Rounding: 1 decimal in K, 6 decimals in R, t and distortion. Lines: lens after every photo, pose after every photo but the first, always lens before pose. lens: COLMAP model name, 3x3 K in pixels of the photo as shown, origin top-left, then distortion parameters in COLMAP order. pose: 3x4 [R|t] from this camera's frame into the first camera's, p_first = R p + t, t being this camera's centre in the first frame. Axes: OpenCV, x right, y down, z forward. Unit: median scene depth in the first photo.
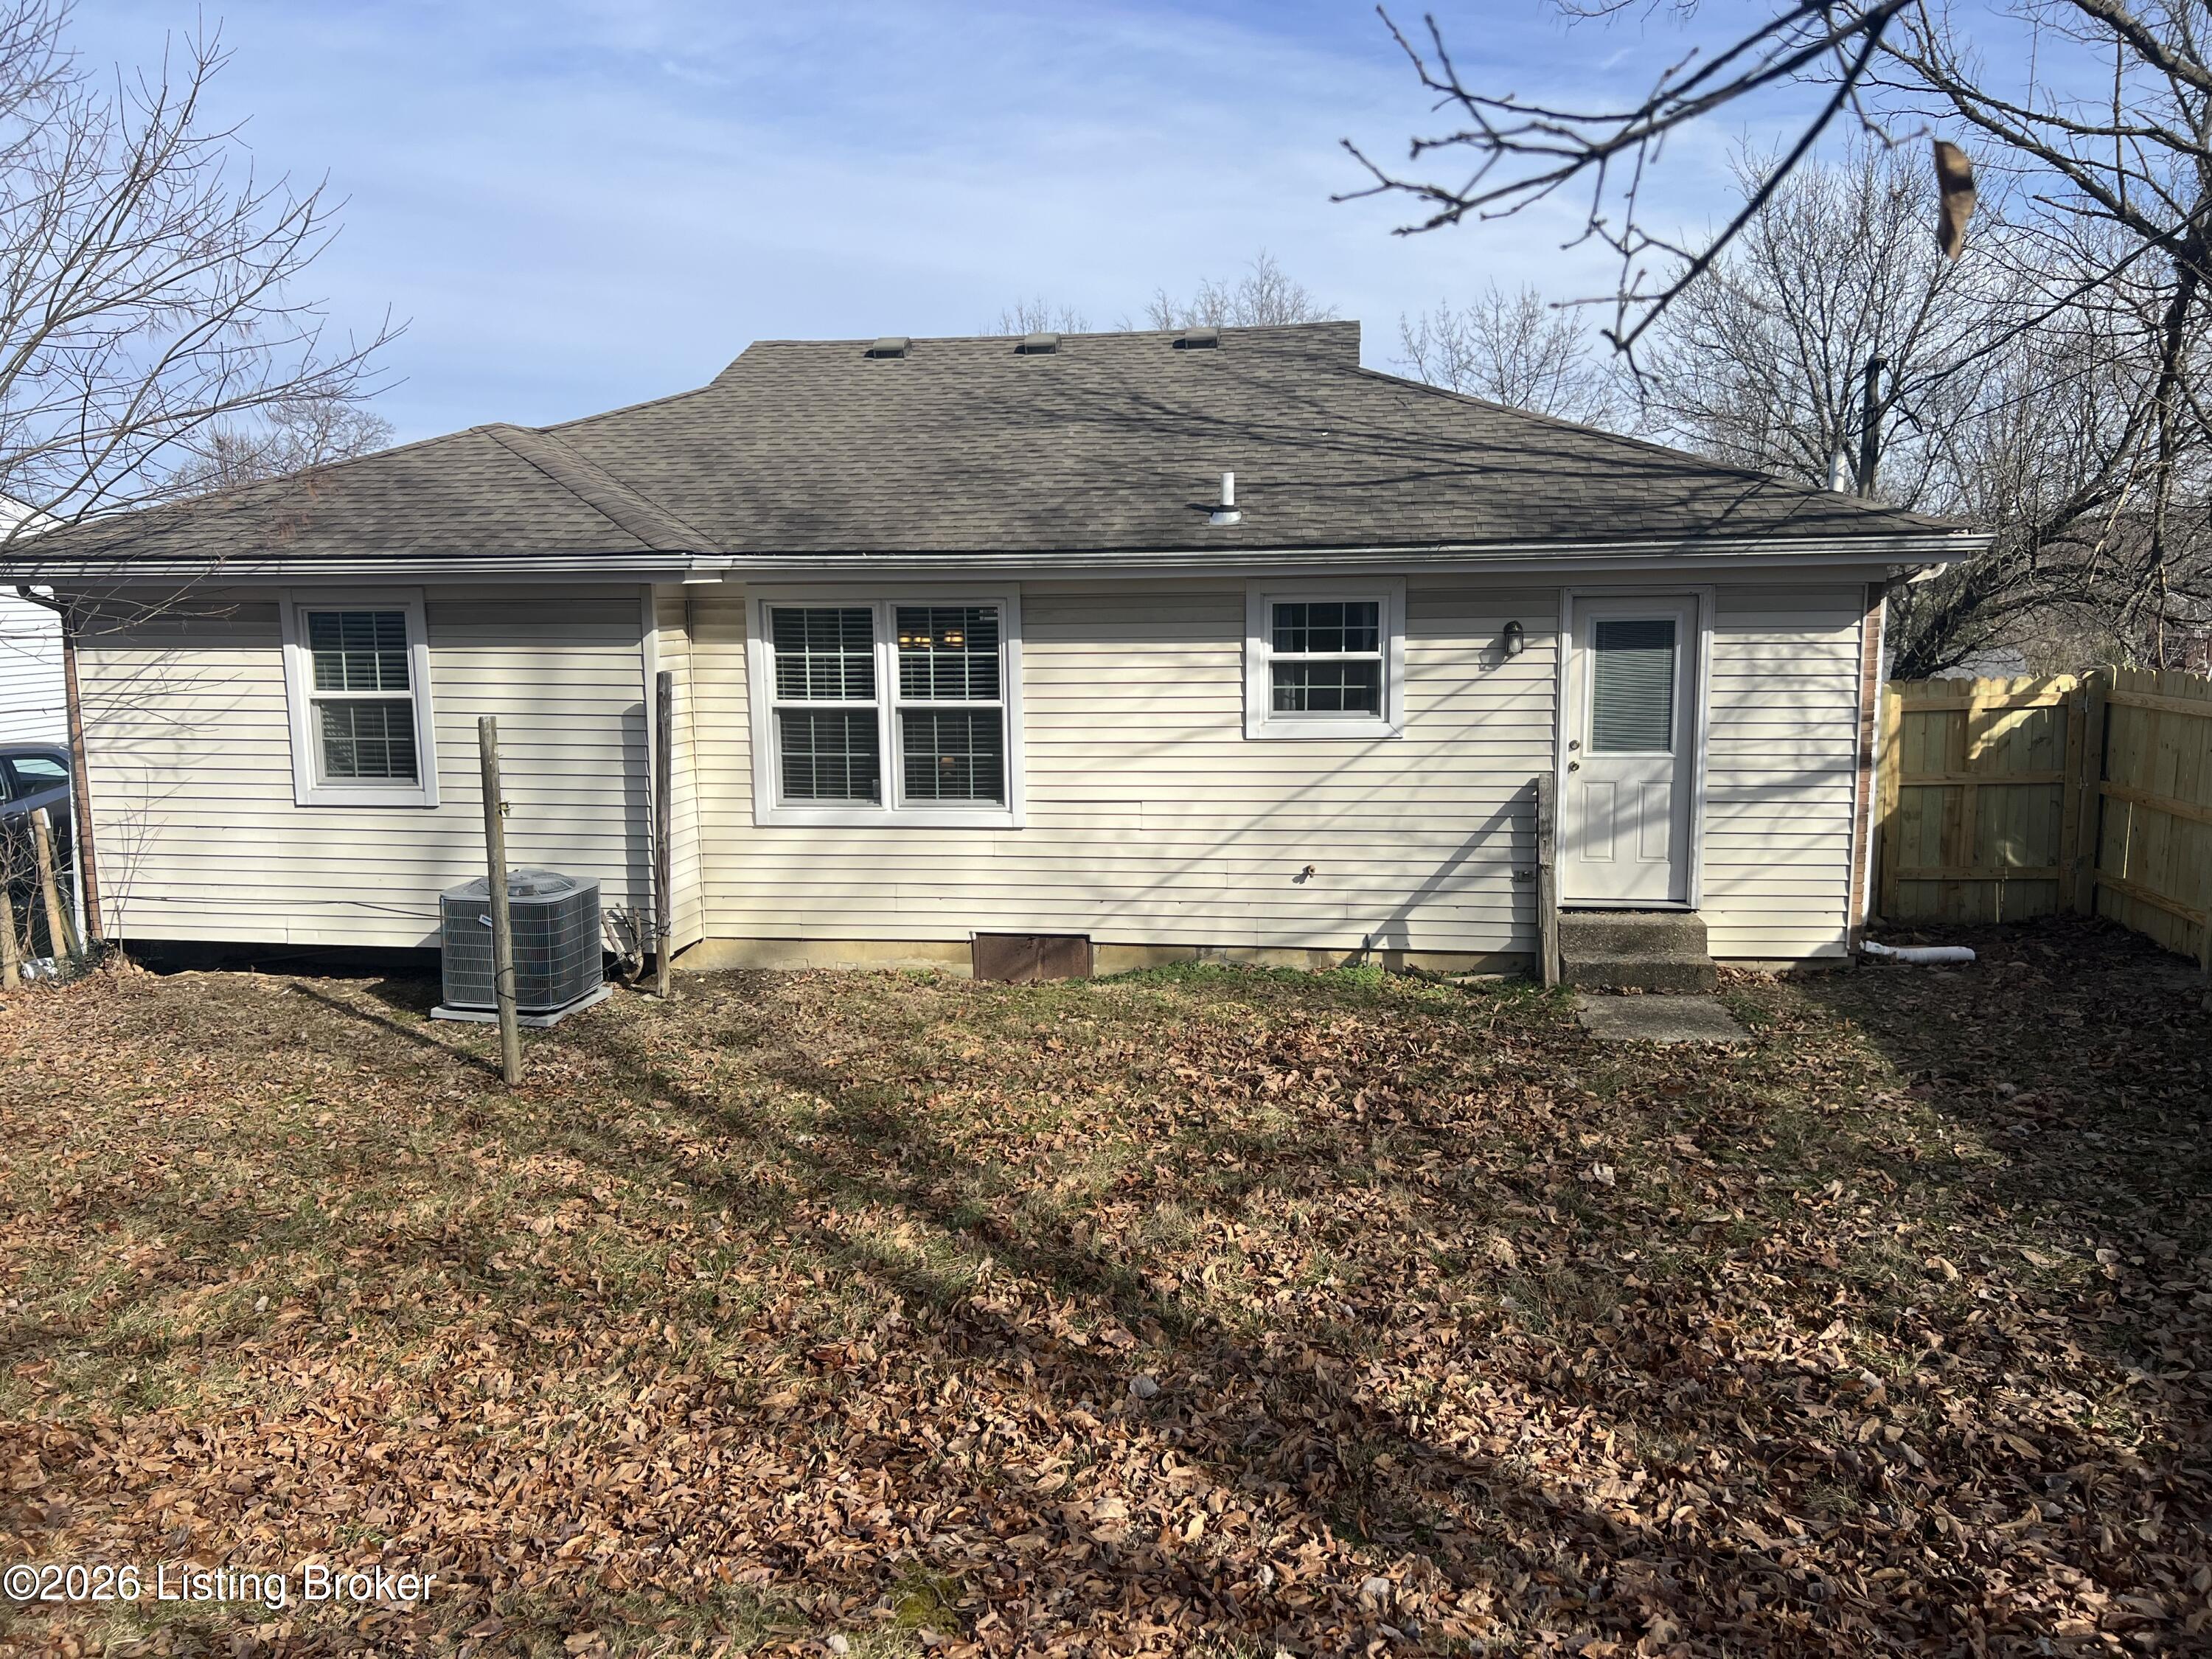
lens RADIAL K [[1678.4, 0, 1113.9], [0, 1678.4, 846.9], [0, 0, 1]] dist [0.046183, -0.035350]
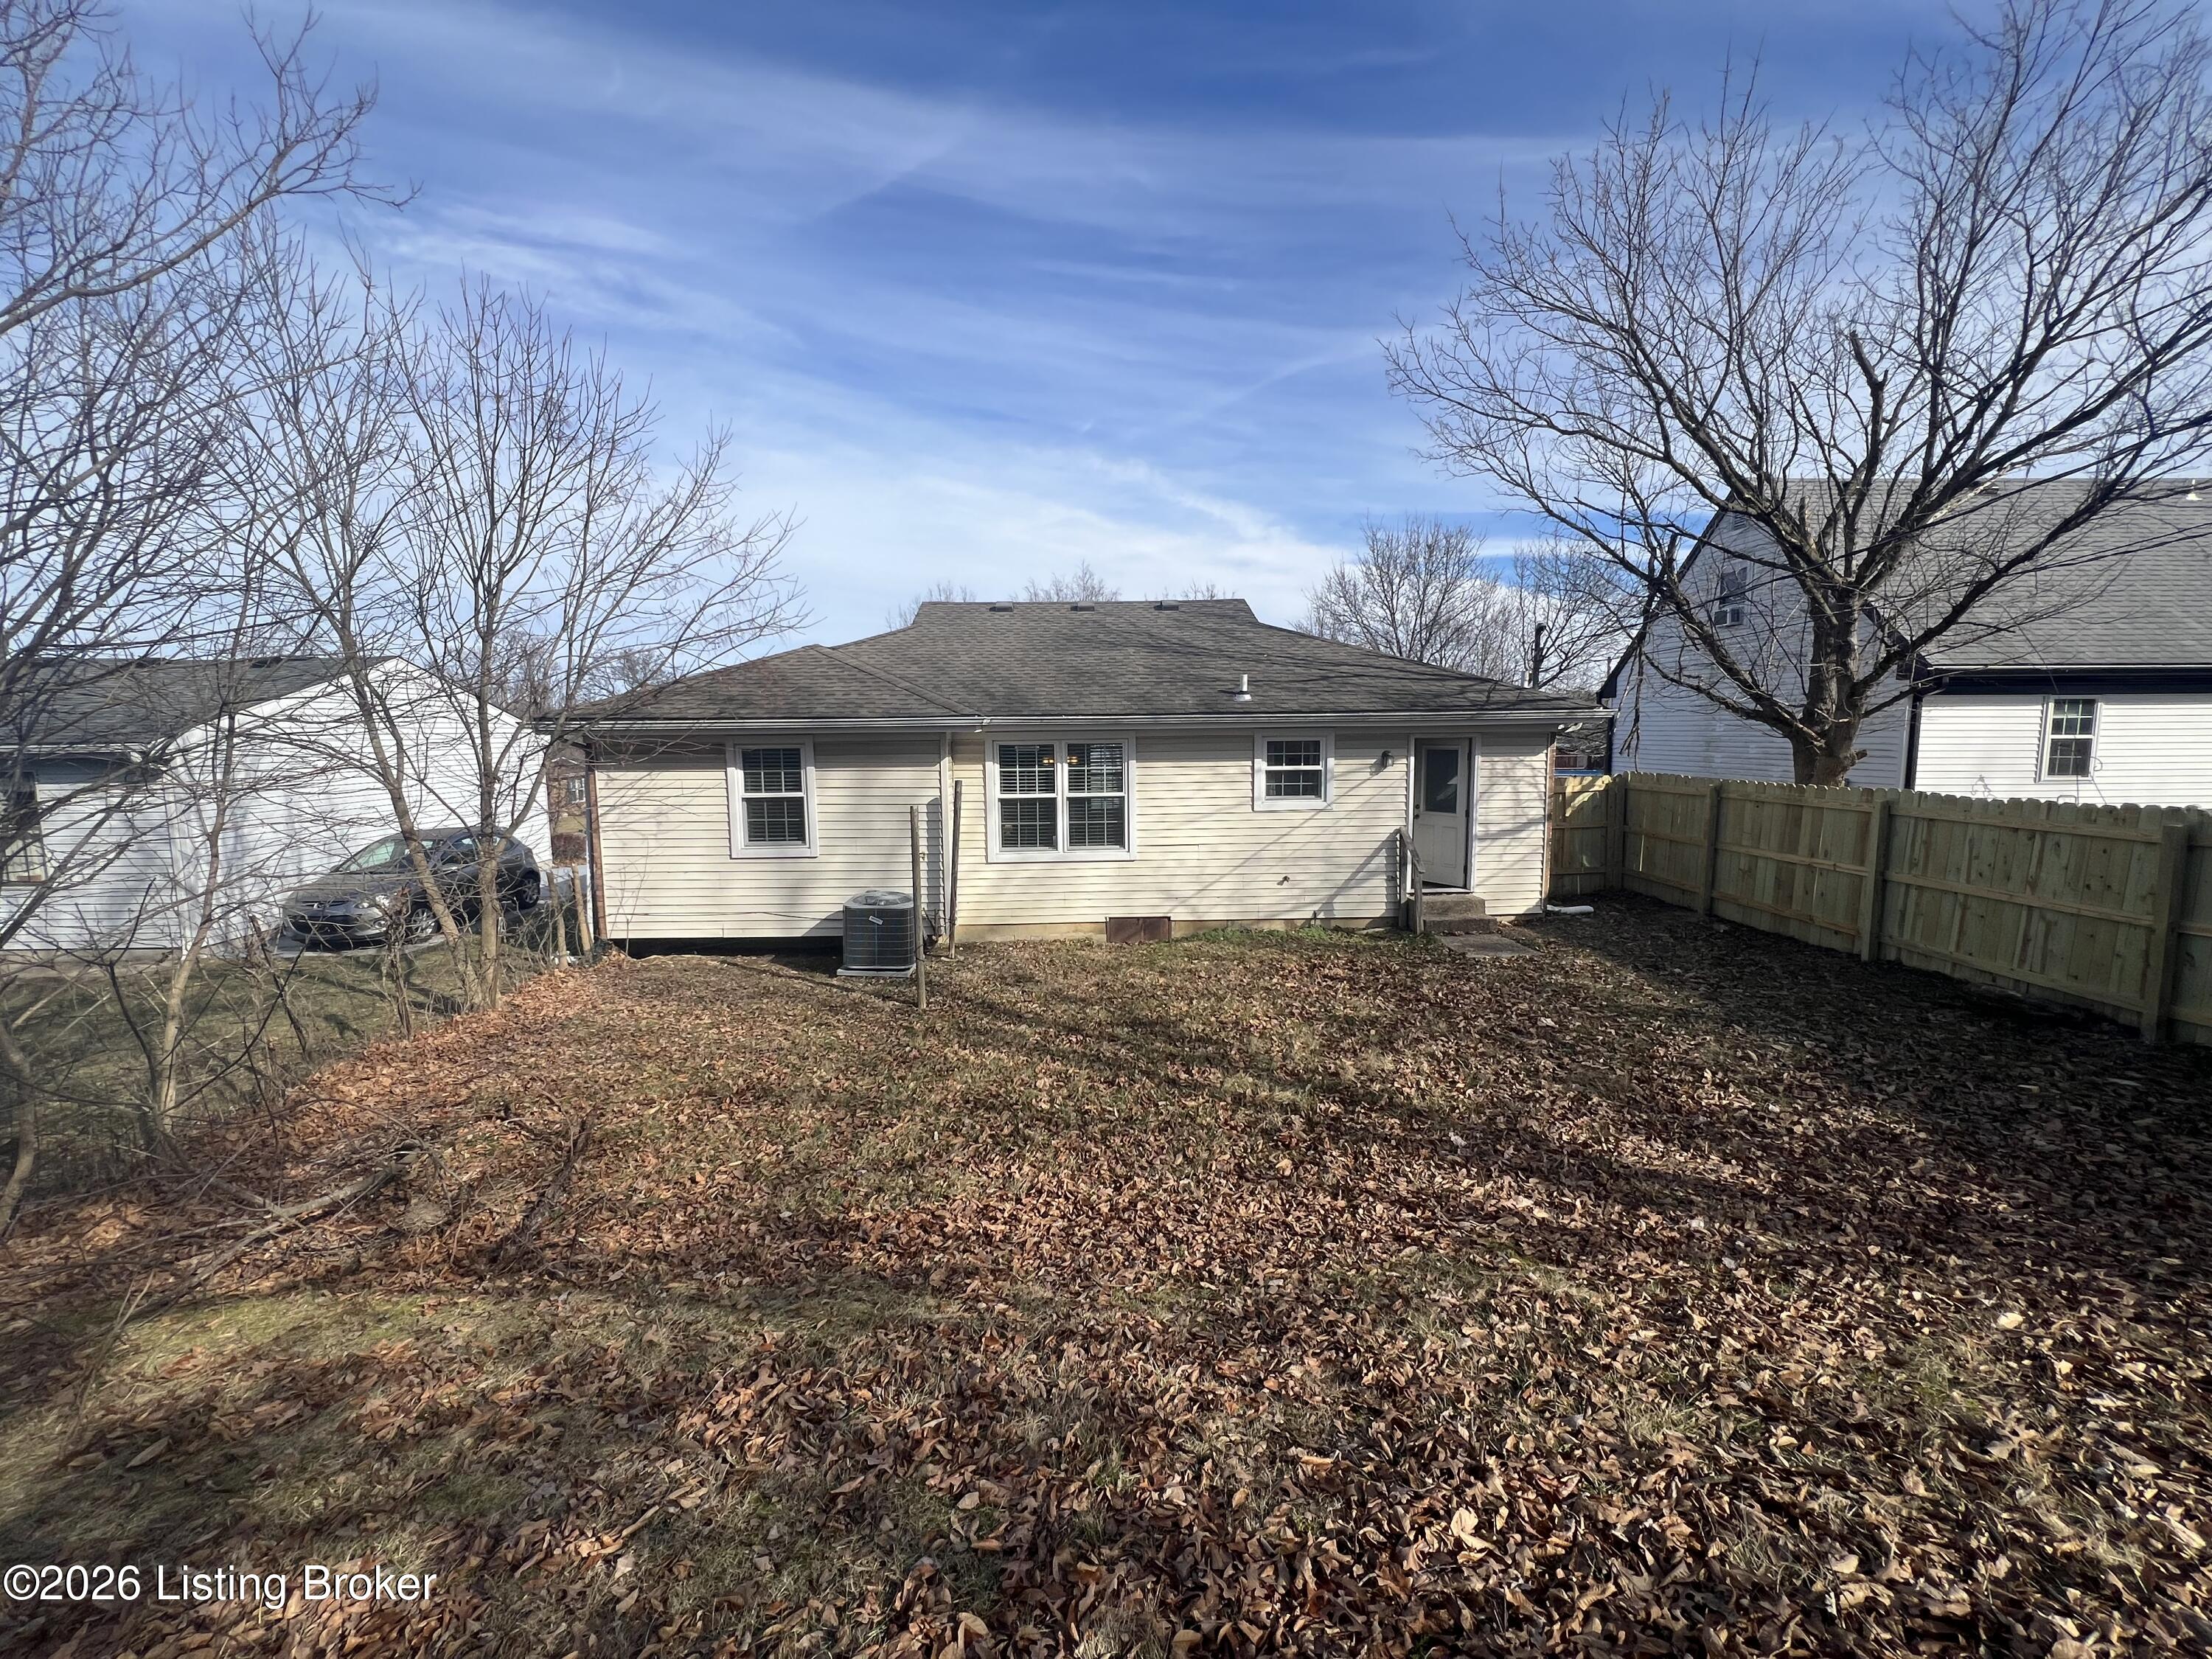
lens RADIAL K [[887.5, 0, 1115.7], [0, 887.5, 839.0], [0, 0, 1]] dist [-0.003351, -0.000070]
pose [[0.984670, -0.021708, 0.173071, -0.251036], [0.028051, 0.999018, -0.034287, -0.001728], [-0.172157, 0.038616, 0.984312, 0.025453]]
